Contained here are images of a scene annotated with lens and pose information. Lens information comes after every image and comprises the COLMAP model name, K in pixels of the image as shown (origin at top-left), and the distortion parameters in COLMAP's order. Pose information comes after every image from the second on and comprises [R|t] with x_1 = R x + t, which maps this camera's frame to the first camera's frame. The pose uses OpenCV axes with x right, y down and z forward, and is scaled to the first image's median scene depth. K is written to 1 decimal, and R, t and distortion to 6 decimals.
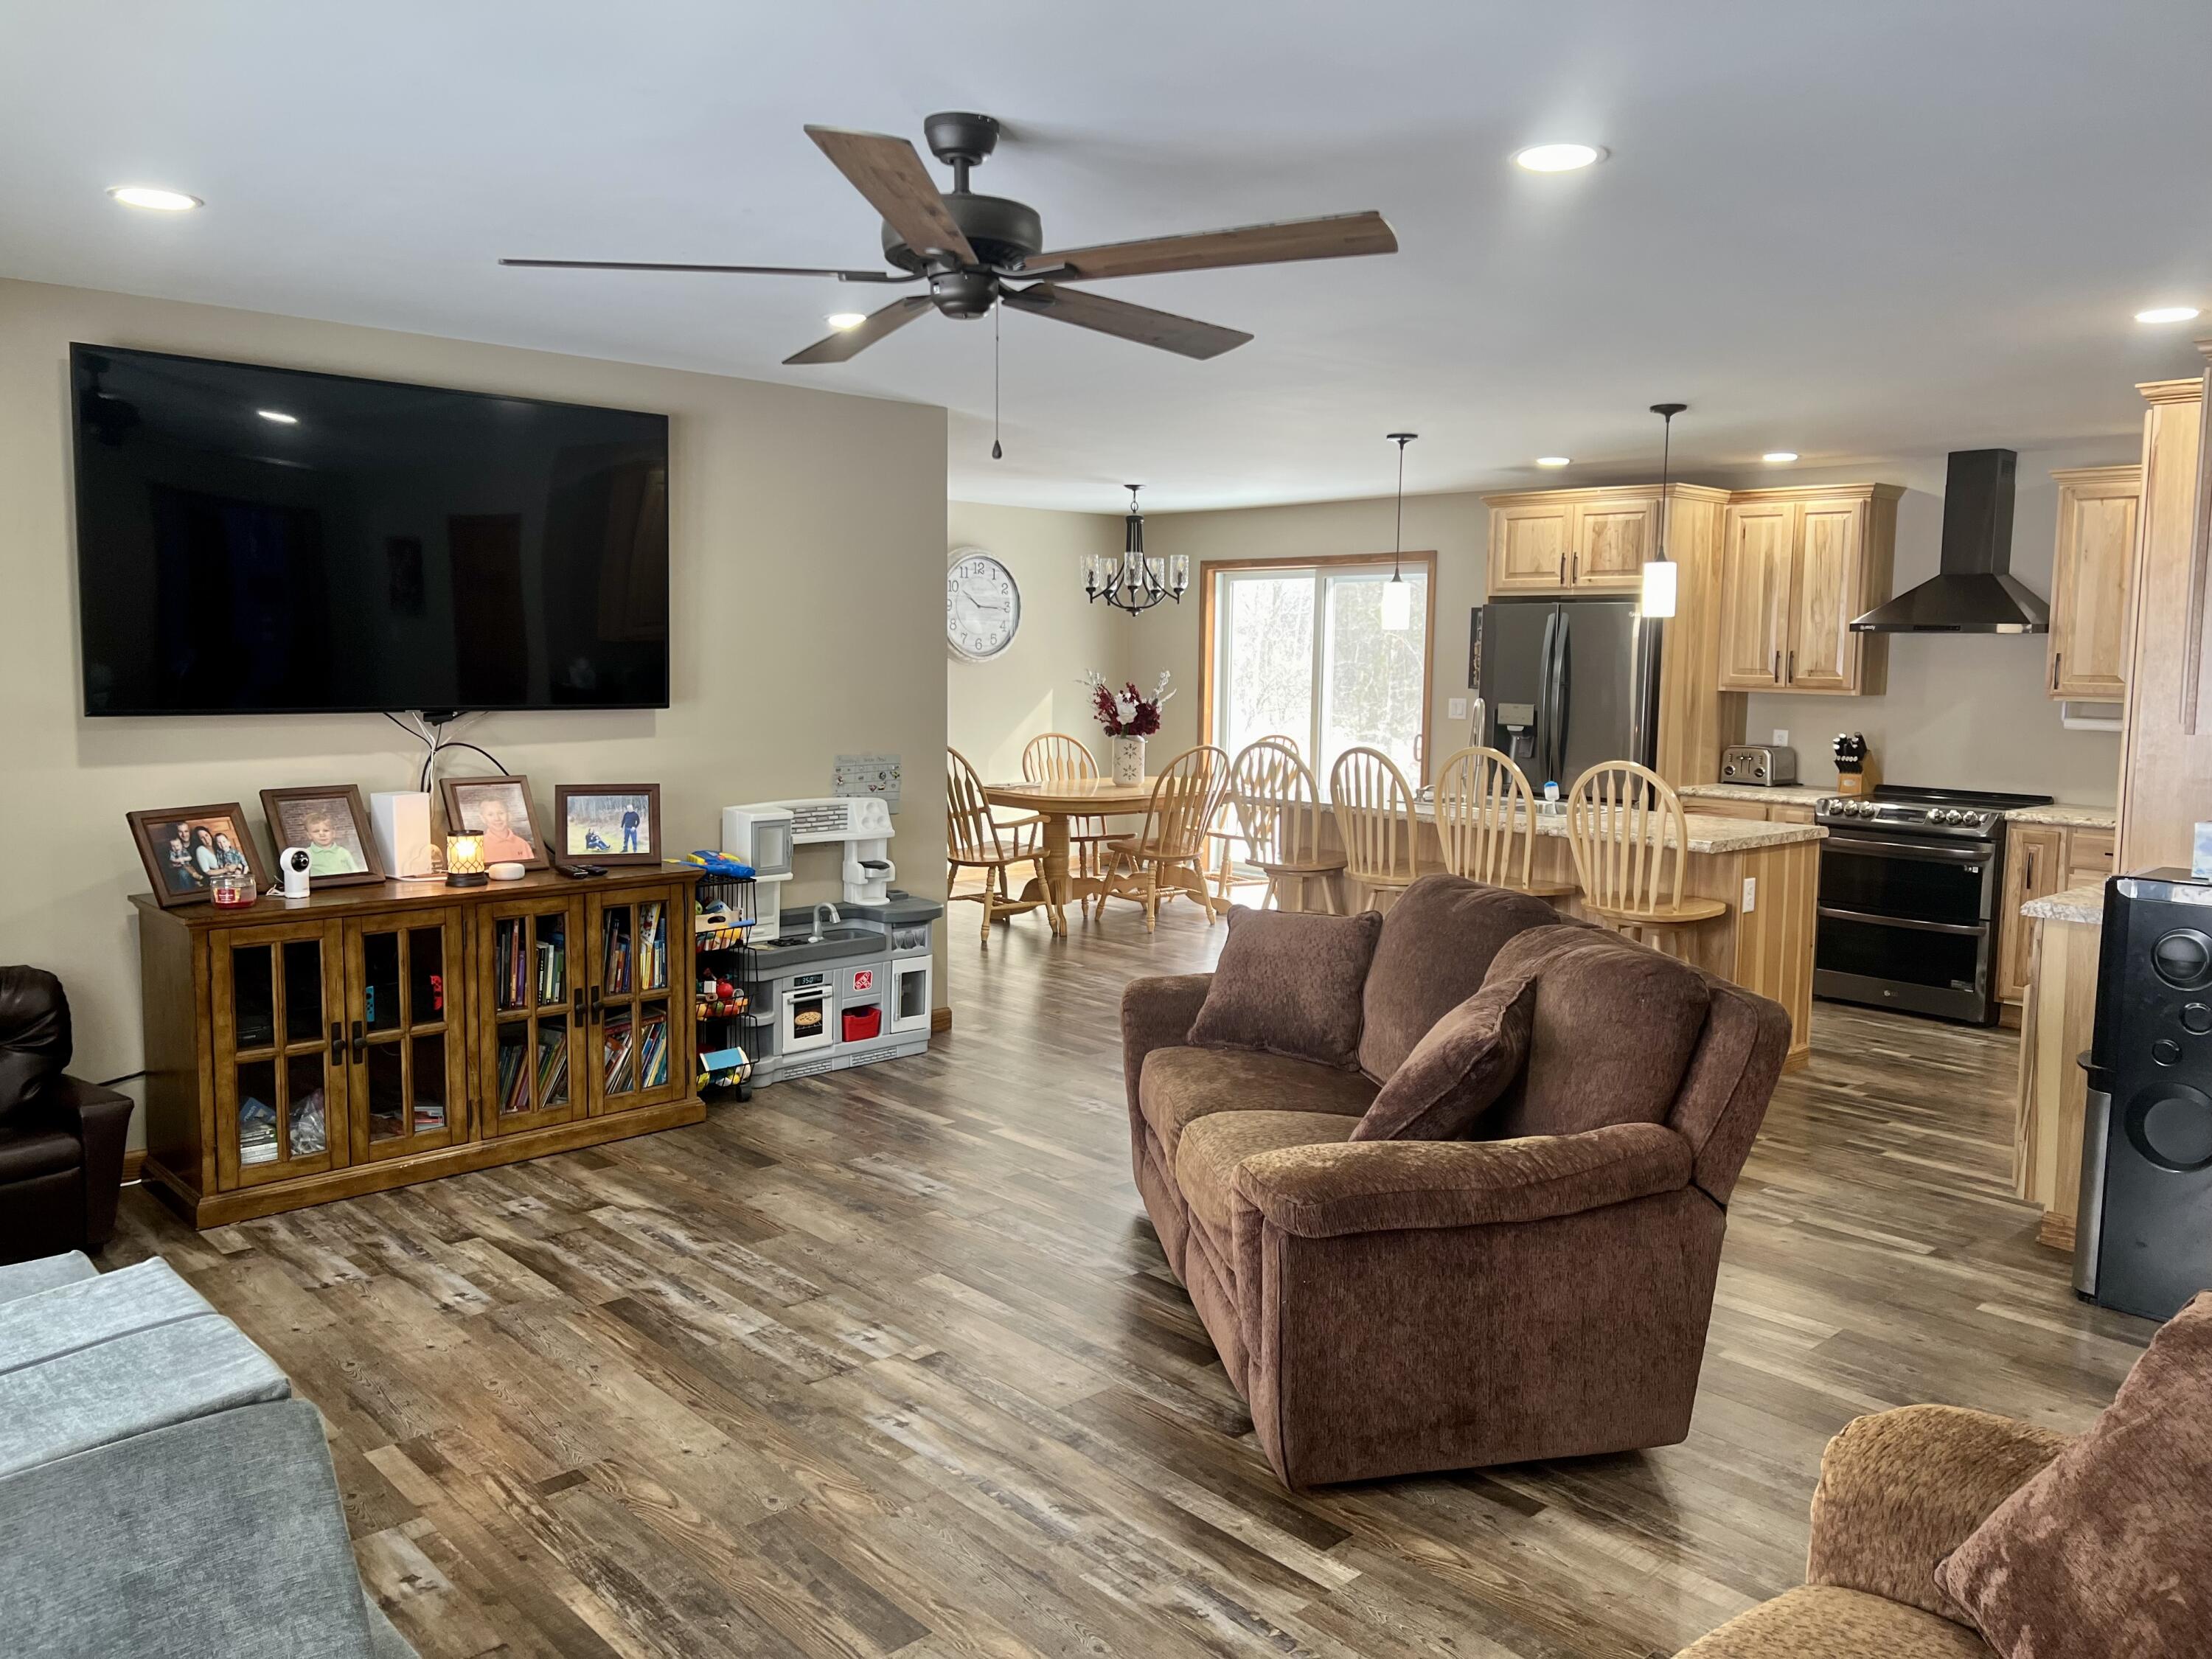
lens RADIAL K [[1718.4, 0, 1118.1], [0, 1718.4, 836.4], [0, 0, 1]] dist [0.078690, -0.065344]
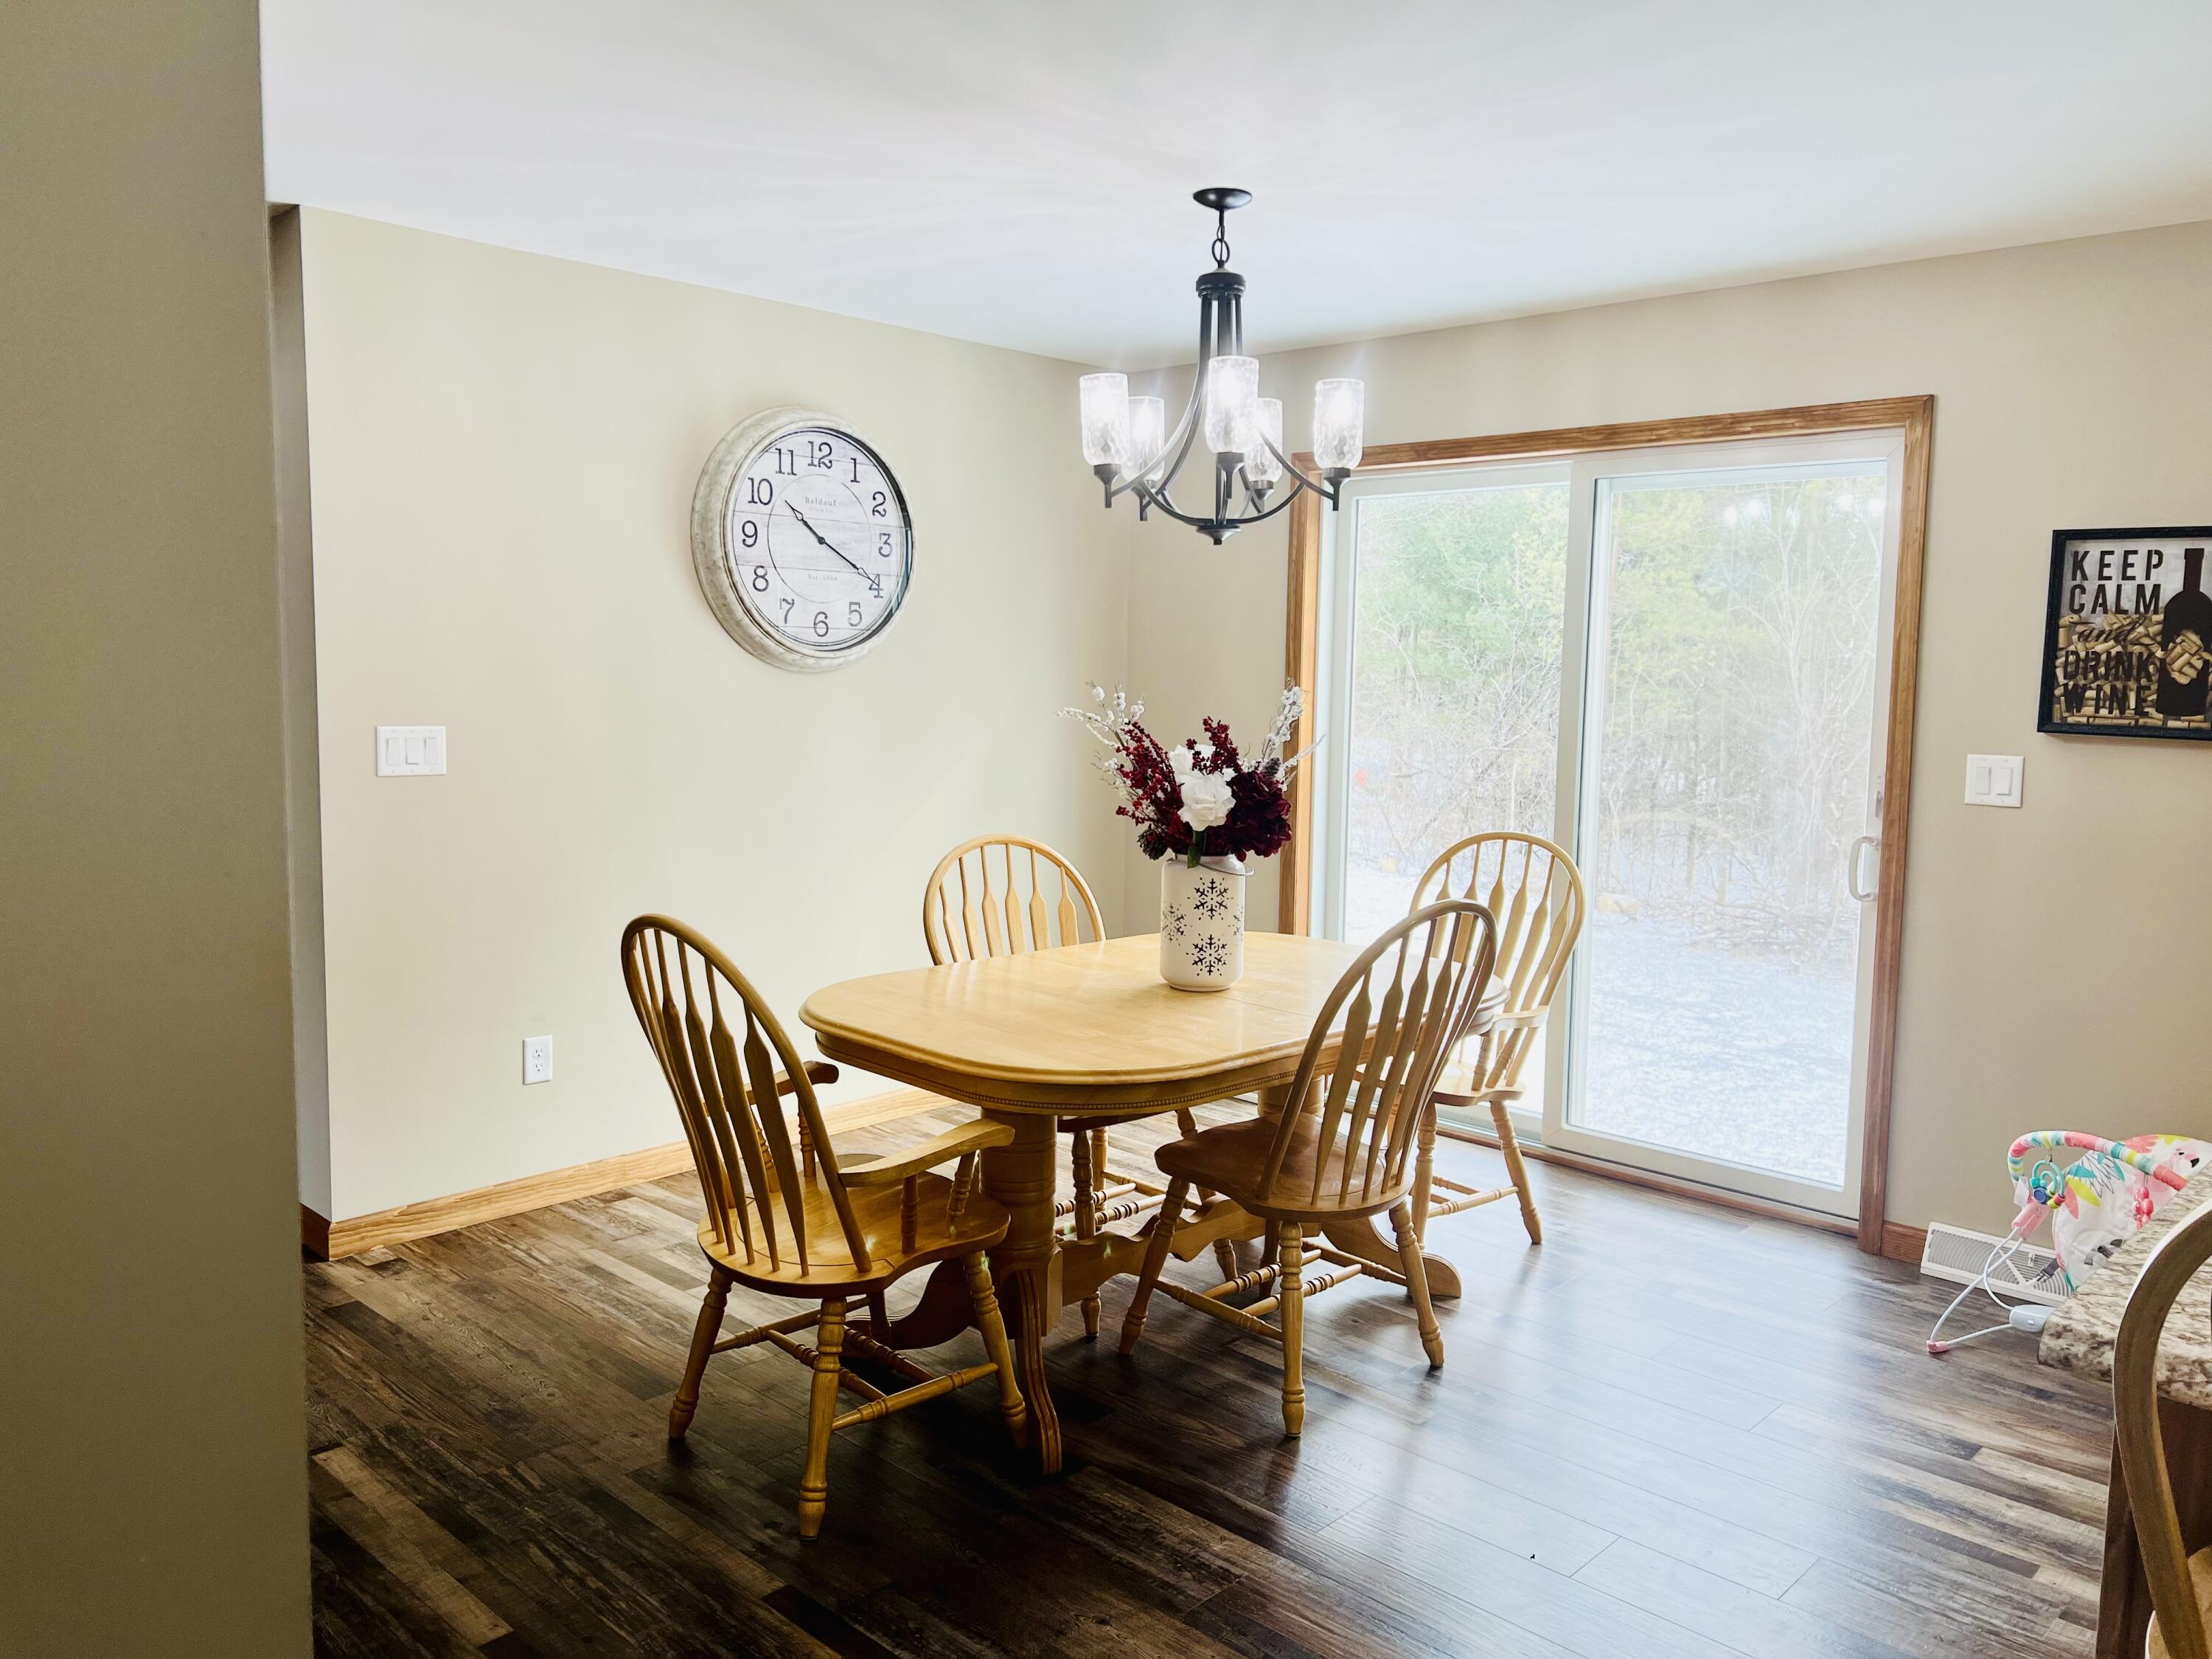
lens RADIAL K [[1718.4, 0, 1105.0], [0, 1718.4, 842.7], [0, 0, 1]] dist [0.078690, -0.065344]
pose [[0.998254, -0.004147, 0.058923, -0.045691], [0.004194, 0.999991, -0.000685, -0.073105], [-0.058919, 0.000931, 0.998262, 0.734694]]
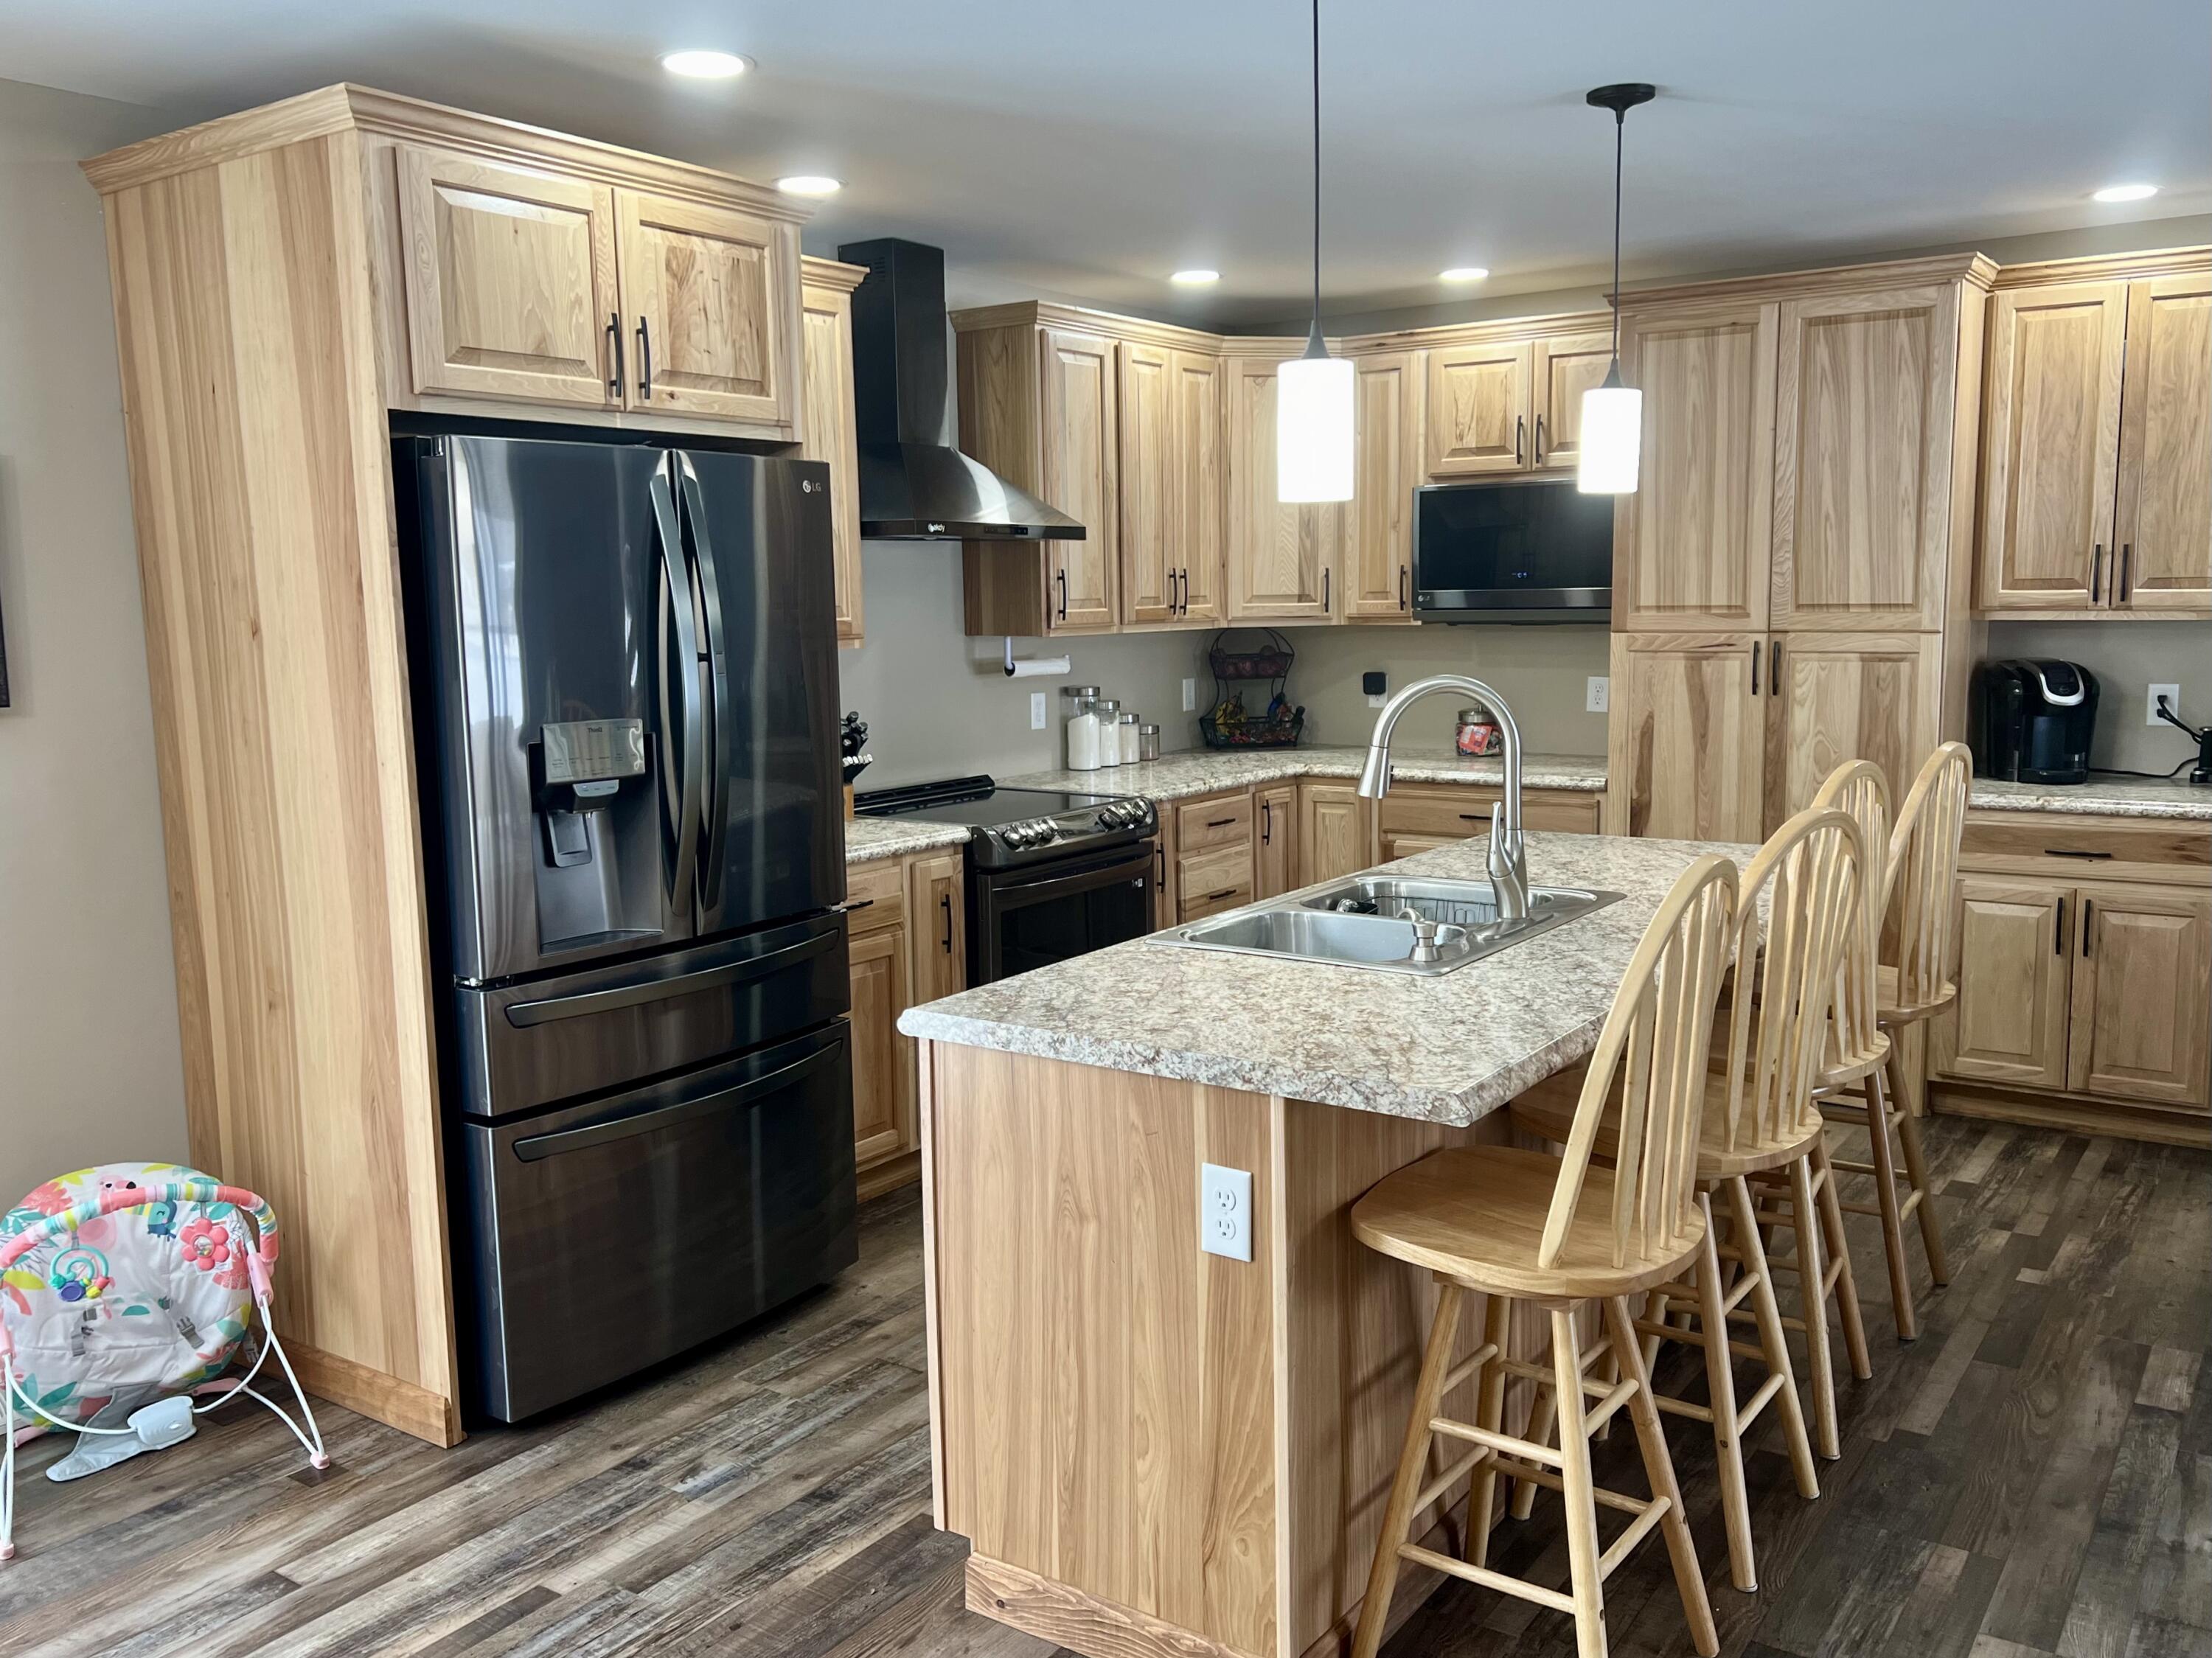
lens RADIAL K [[1800.4, 0, 1102.5], [0, 1800.4, 868.3], [0, 0, 1]] dist [0.053051, 0.005991]
pose [[-0.216556, -0.164311, 0.962344, -0.172146], [0.122412, 0.973385, 0.193742, -0.113113], [-0.968565, 0.159759, -0.190679, 1.023353]]
